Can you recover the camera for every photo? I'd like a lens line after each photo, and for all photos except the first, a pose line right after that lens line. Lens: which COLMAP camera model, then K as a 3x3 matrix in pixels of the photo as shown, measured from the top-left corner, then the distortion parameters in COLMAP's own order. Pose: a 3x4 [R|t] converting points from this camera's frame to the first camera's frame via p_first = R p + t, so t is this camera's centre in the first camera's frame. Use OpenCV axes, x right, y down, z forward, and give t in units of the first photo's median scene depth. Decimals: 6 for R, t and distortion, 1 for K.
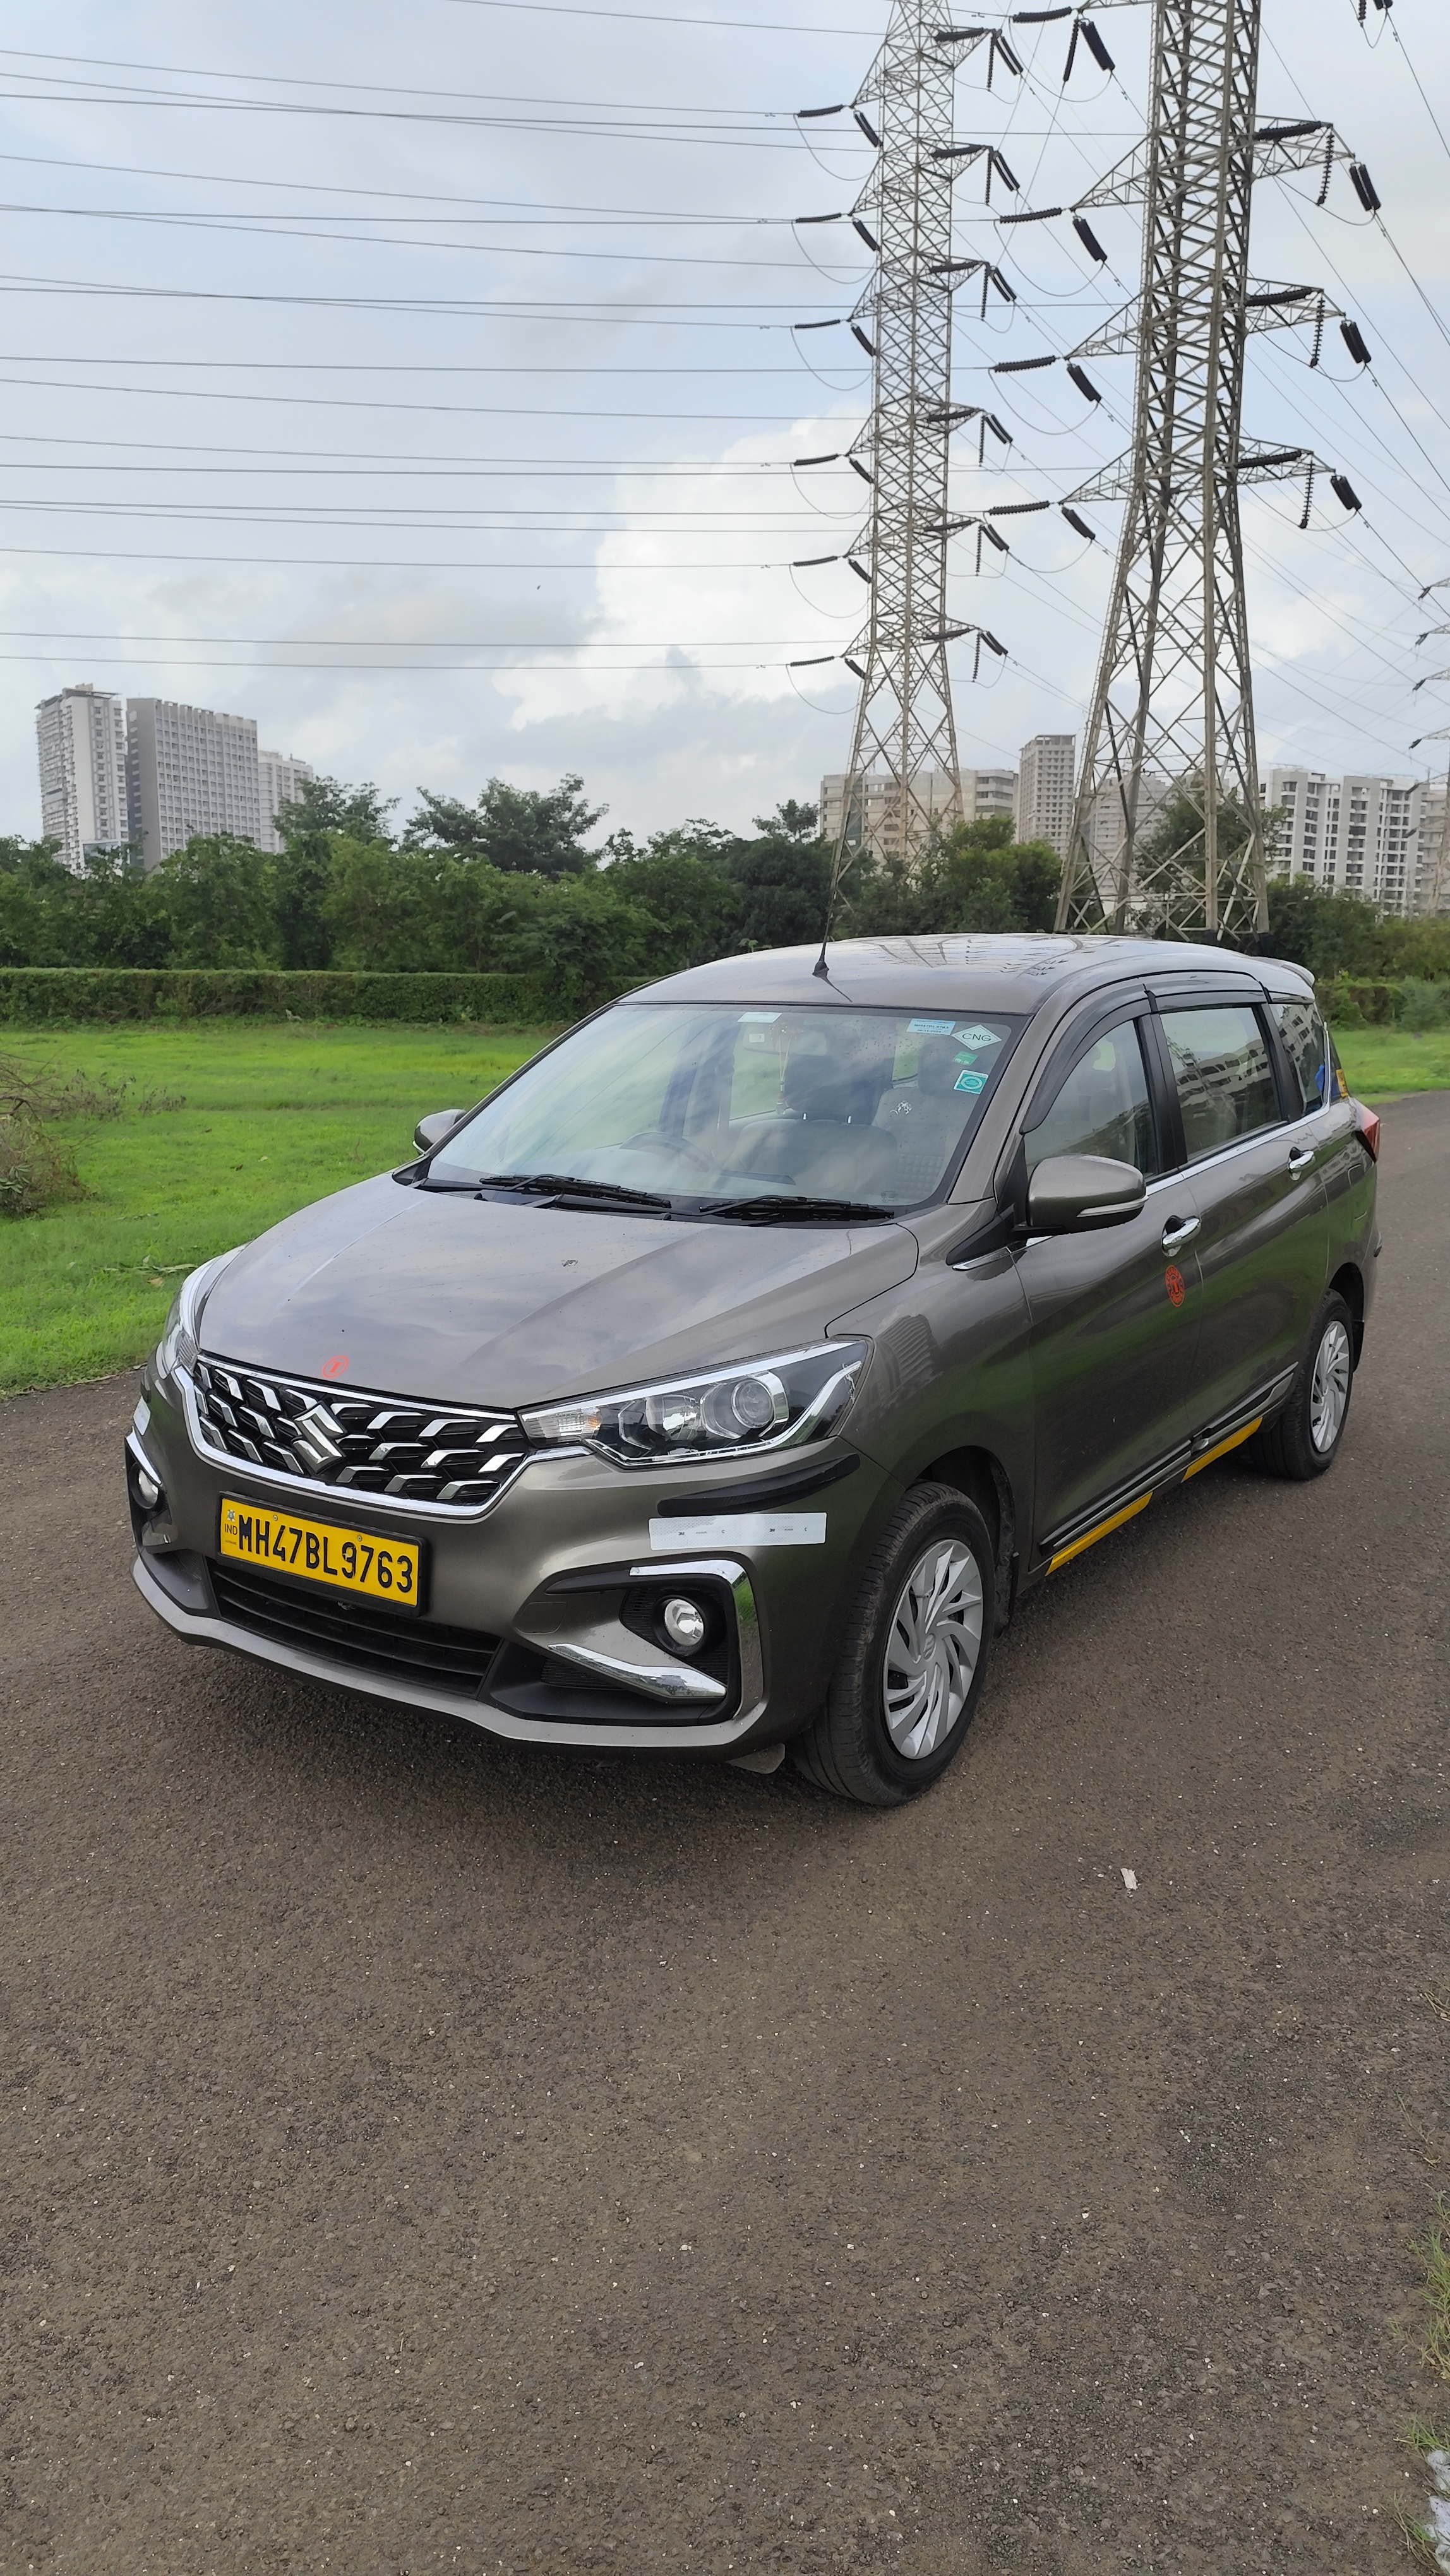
lens RADIAL K [[1672.8, 0, 721.8], [0, 1672.8, 1317.5], [0, 0, 1]] dist [0.001994, 0.000879]
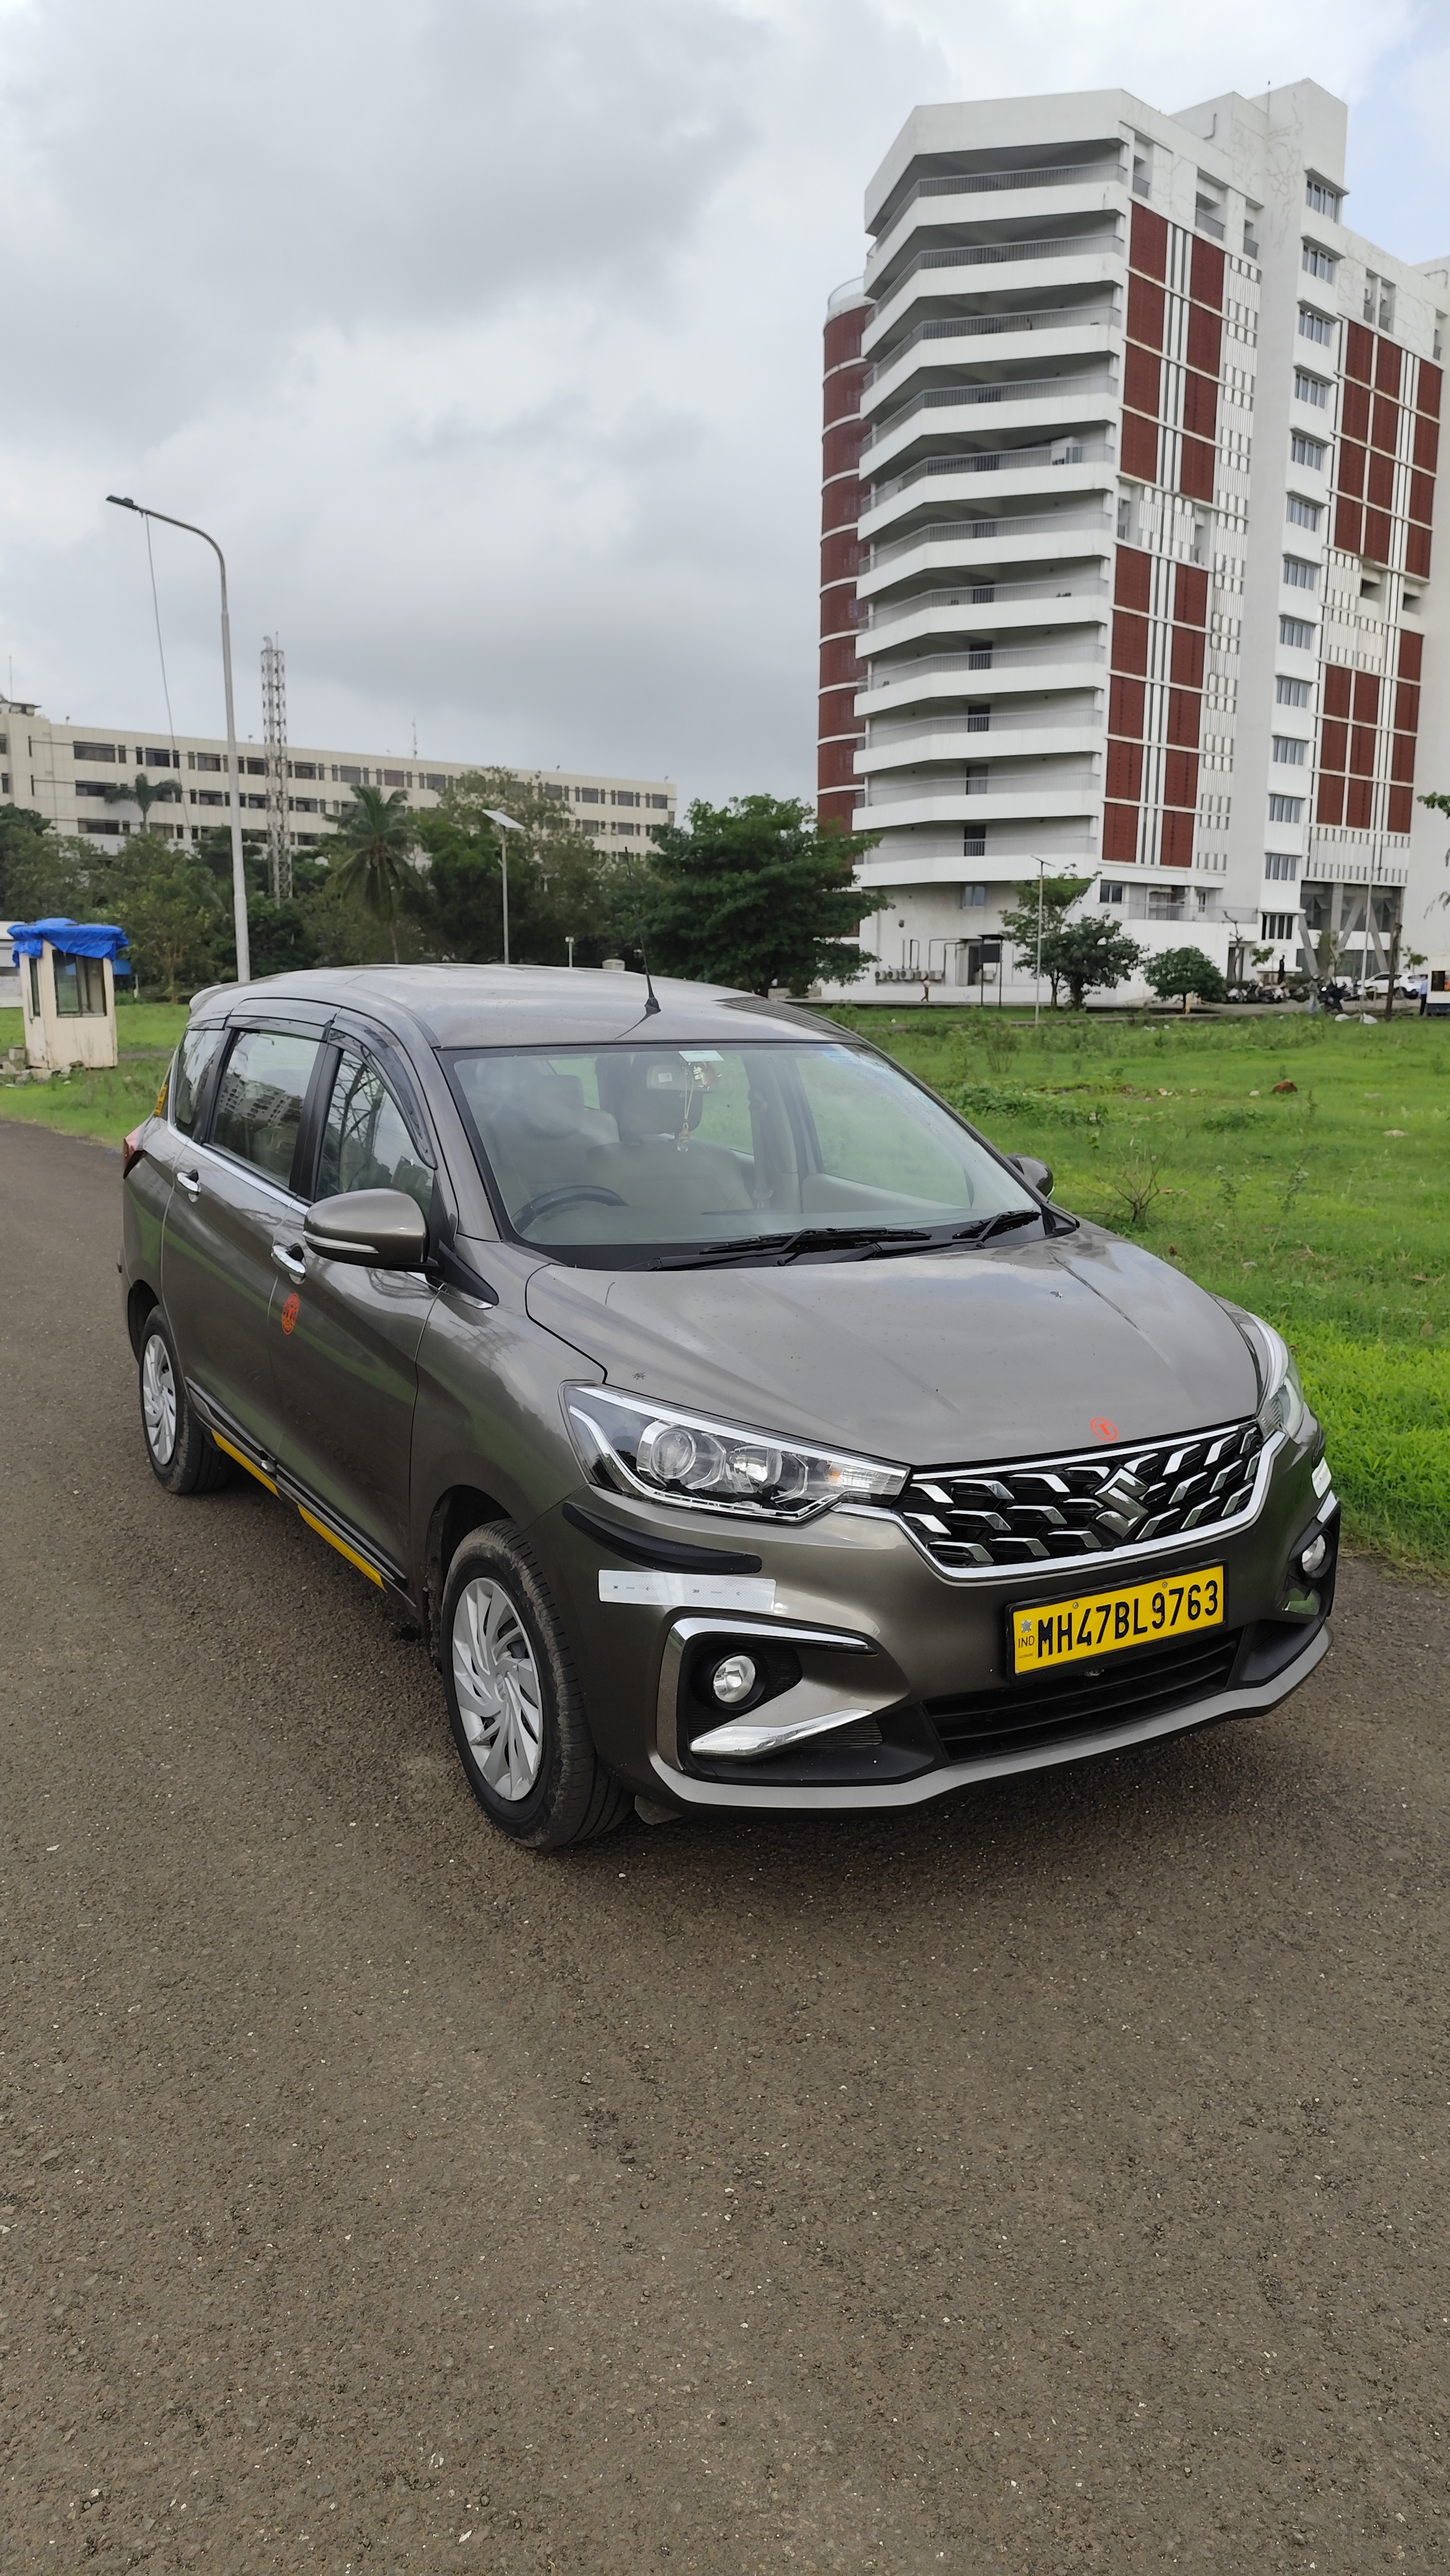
lens RADIAL K [[1672.8, 0, 721.8], [0, 1672.8, 1317.5], [0, 0, 1]] dist [0.001994, 0.000879]
pose [[0.472919, -0.174494, 0.863655, -1.163025], [0.175164, 0.979248, 0.101933, -0.172337], [-0.863519, 0.103075, 0.493670, 0.701291]]
